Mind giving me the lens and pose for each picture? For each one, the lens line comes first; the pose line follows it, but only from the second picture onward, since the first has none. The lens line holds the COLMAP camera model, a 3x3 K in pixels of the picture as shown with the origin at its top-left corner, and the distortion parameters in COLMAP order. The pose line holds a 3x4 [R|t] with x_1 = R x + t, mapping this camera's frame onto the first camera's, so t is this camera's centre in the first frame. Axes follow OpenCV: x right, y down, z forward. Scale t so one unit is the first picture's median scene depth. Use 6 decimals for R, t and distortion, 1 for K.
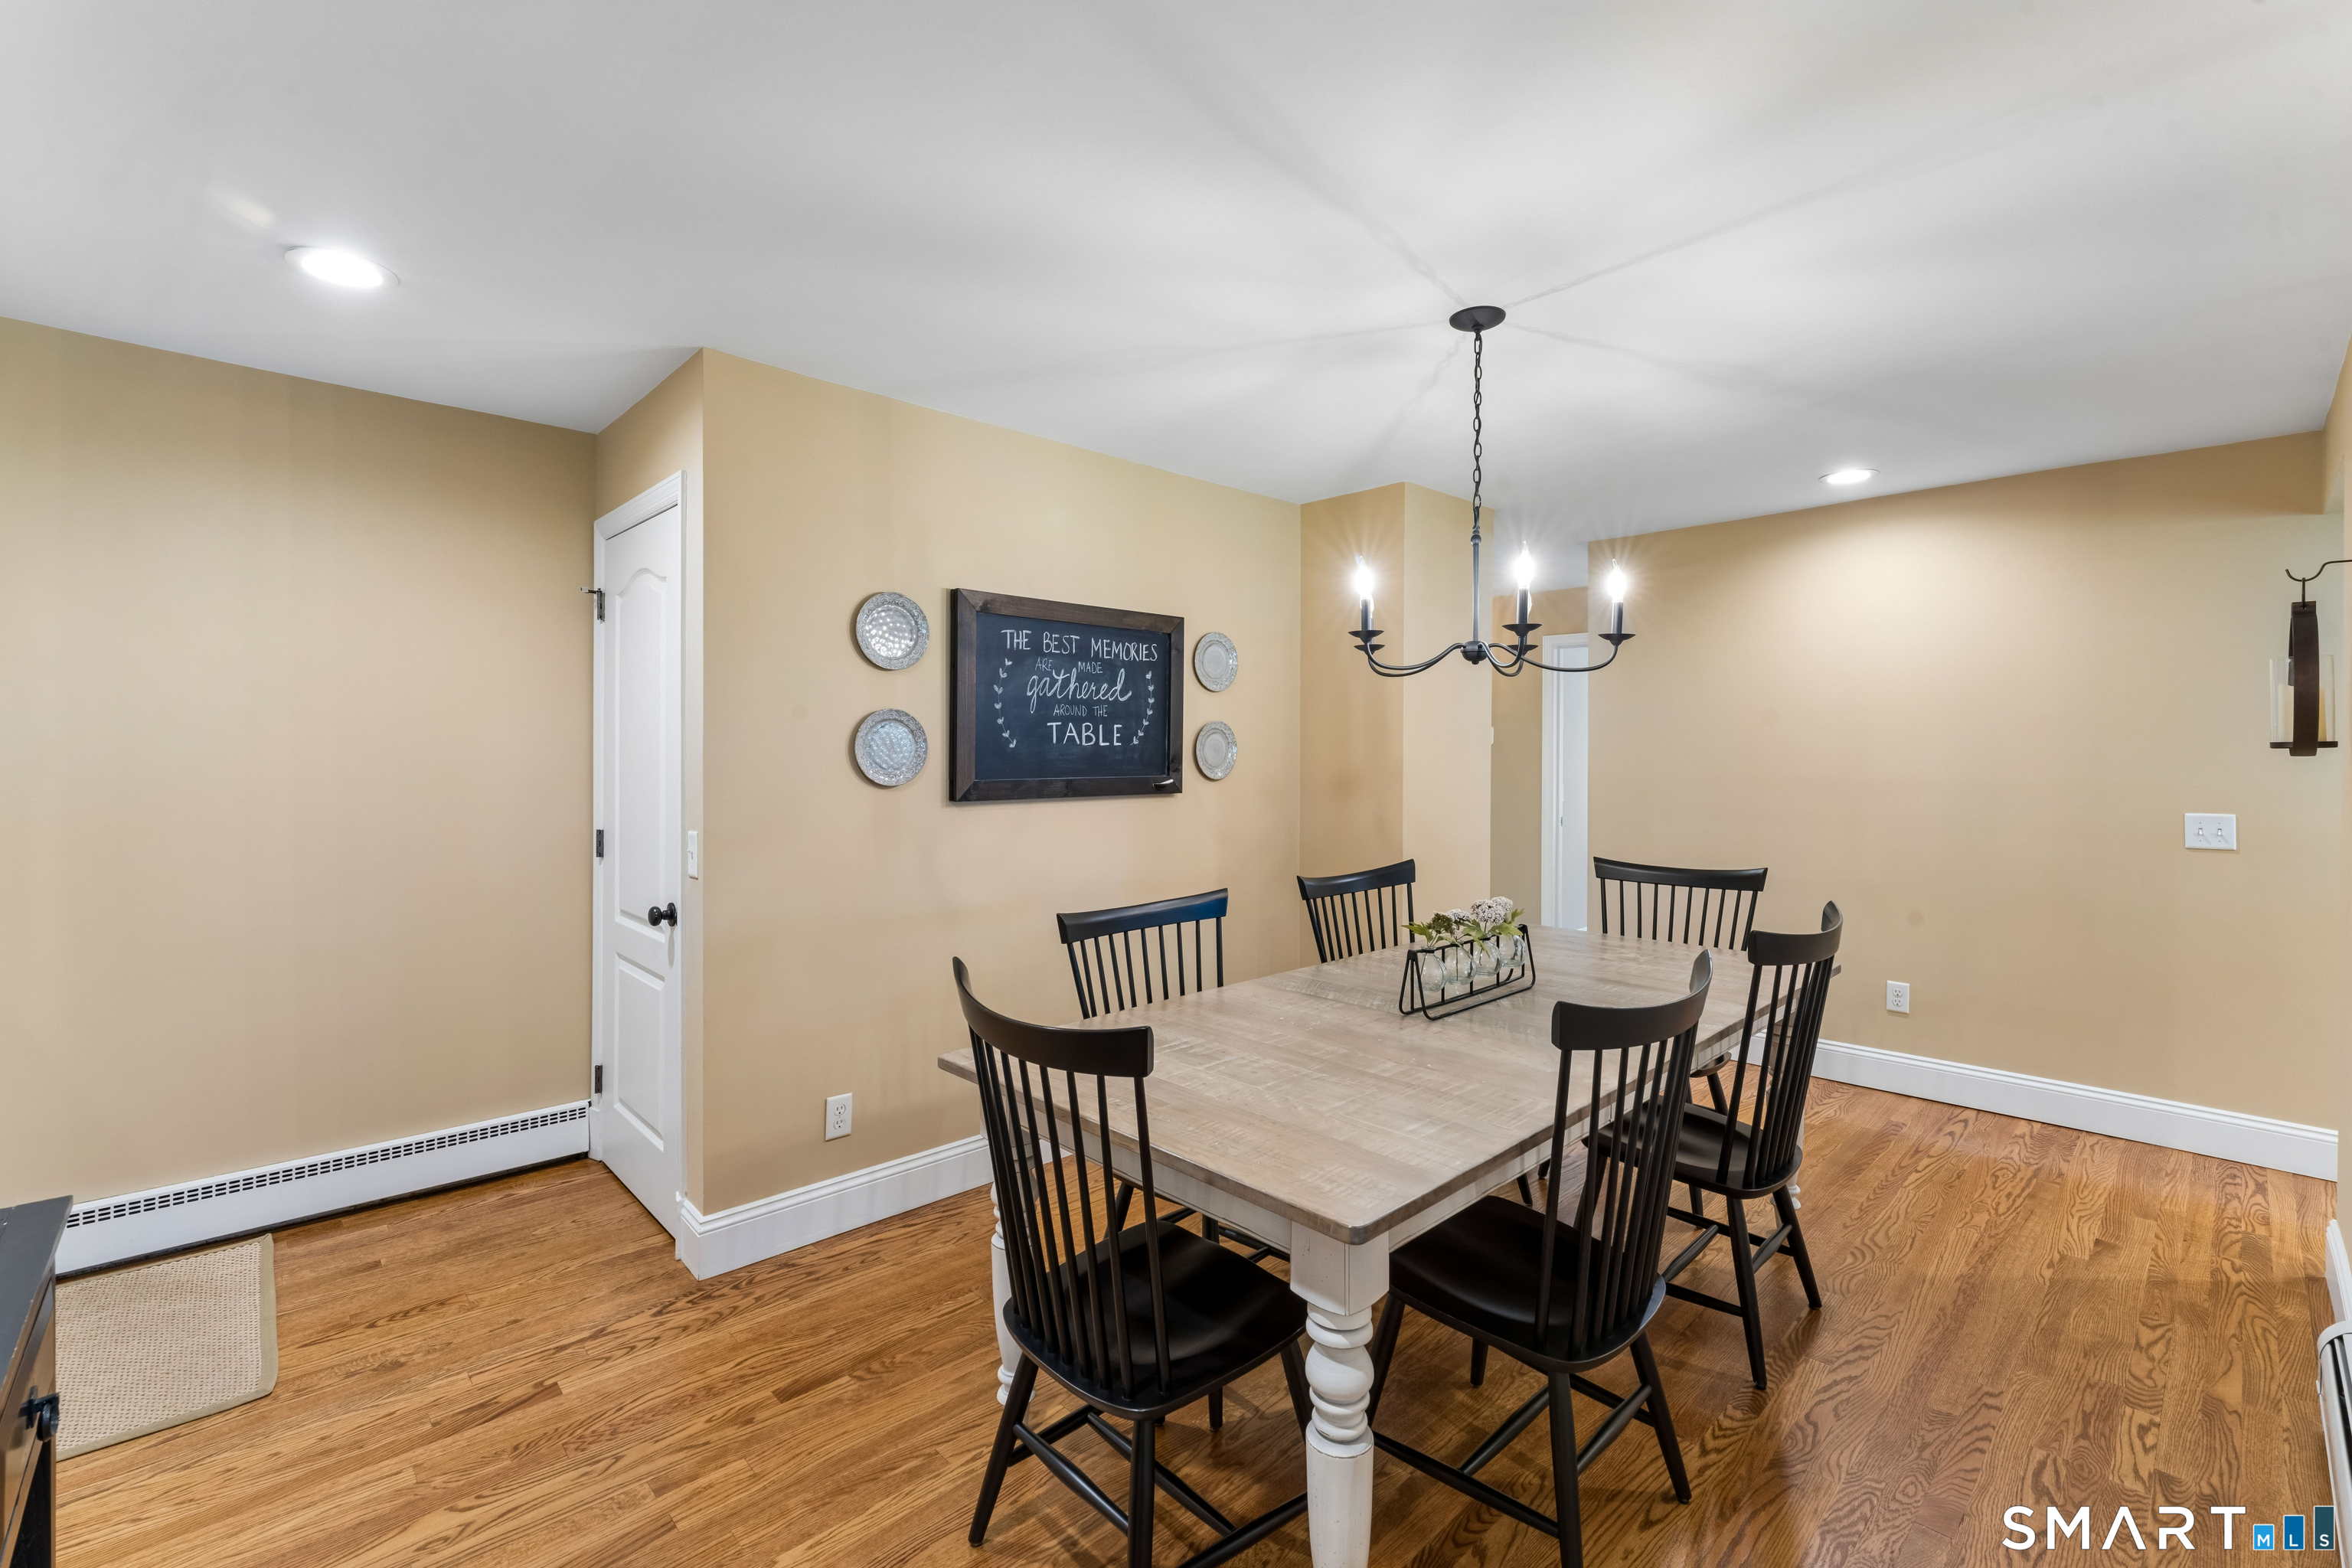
lens RADIAL K [[1016.1, 0, 1175.6], [0, 1016.1, 770.2], [0, 0, 1]] dist [0.006834, 0.002188]
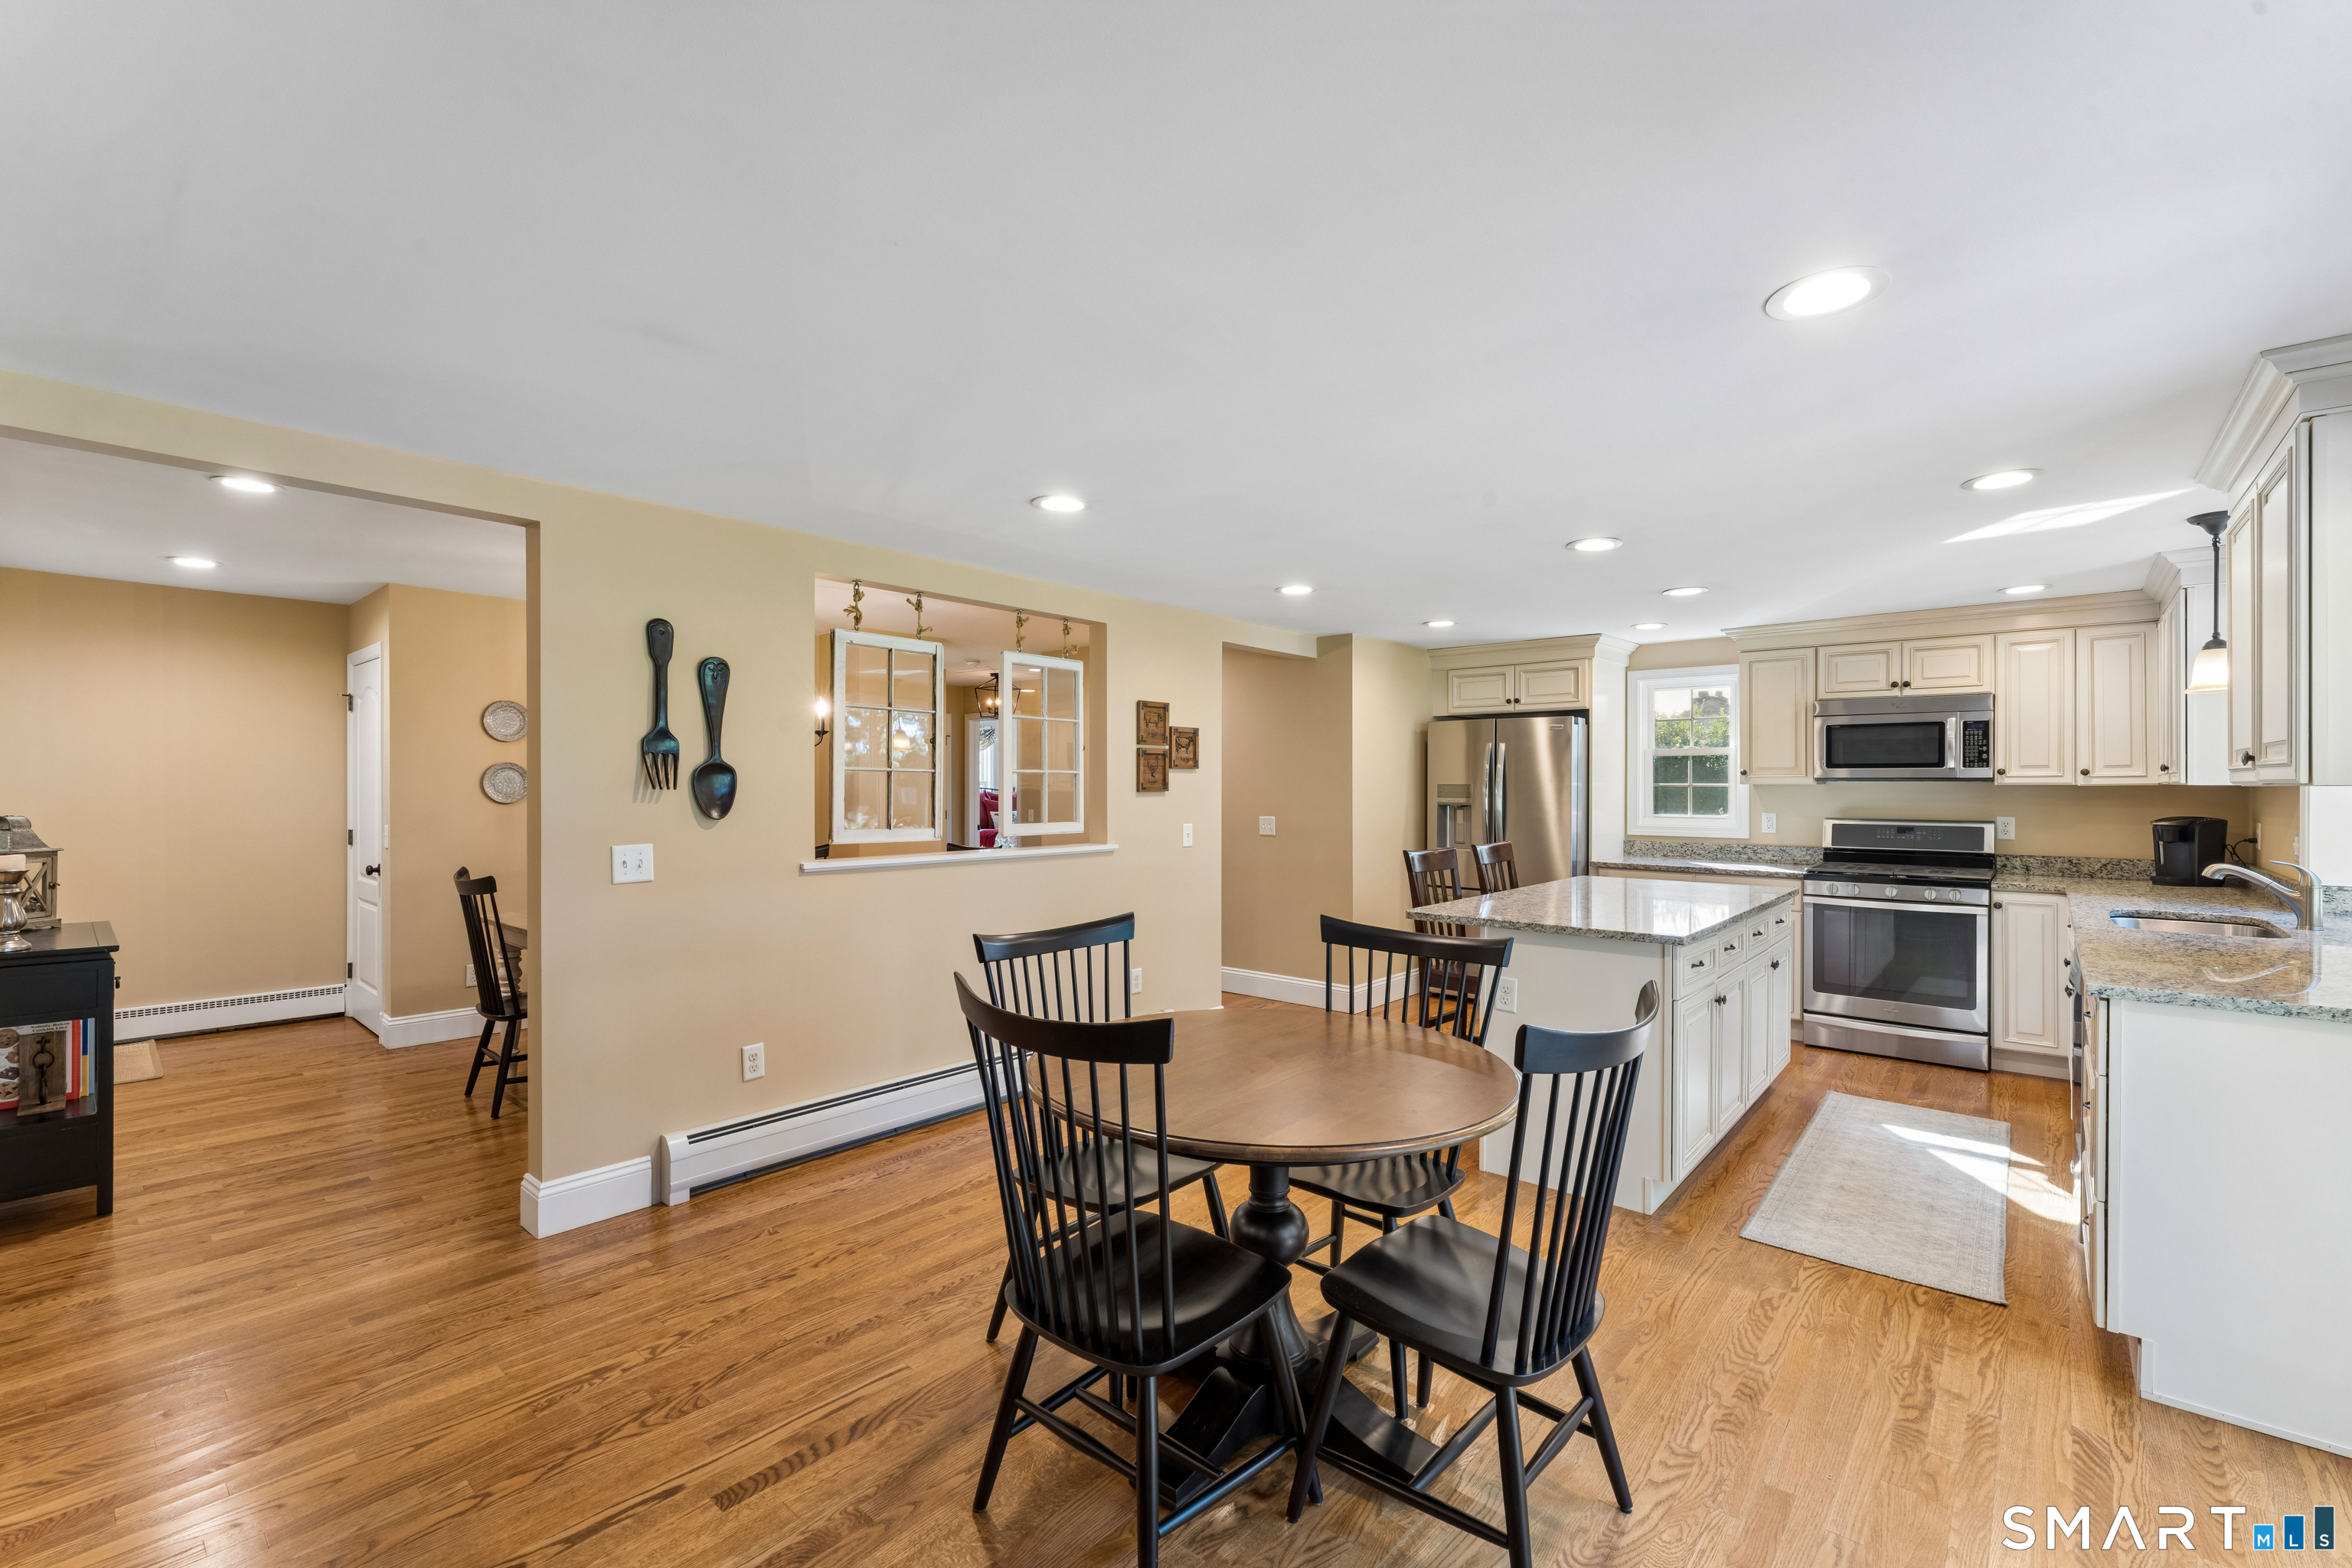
lens RADIAL K [[1016.1, 0, 1166.2], [0, 1016.1, 788.2], [0, 0, 1]] dist [0.006834, 0.002188]
pose [[0.996648, -0.004358, 0.081687, 0.791262], [0.004712, 0.999980, -0.004143, 0.001221], [-0.081667, 0.004514, 0.996649, -0.996246]]
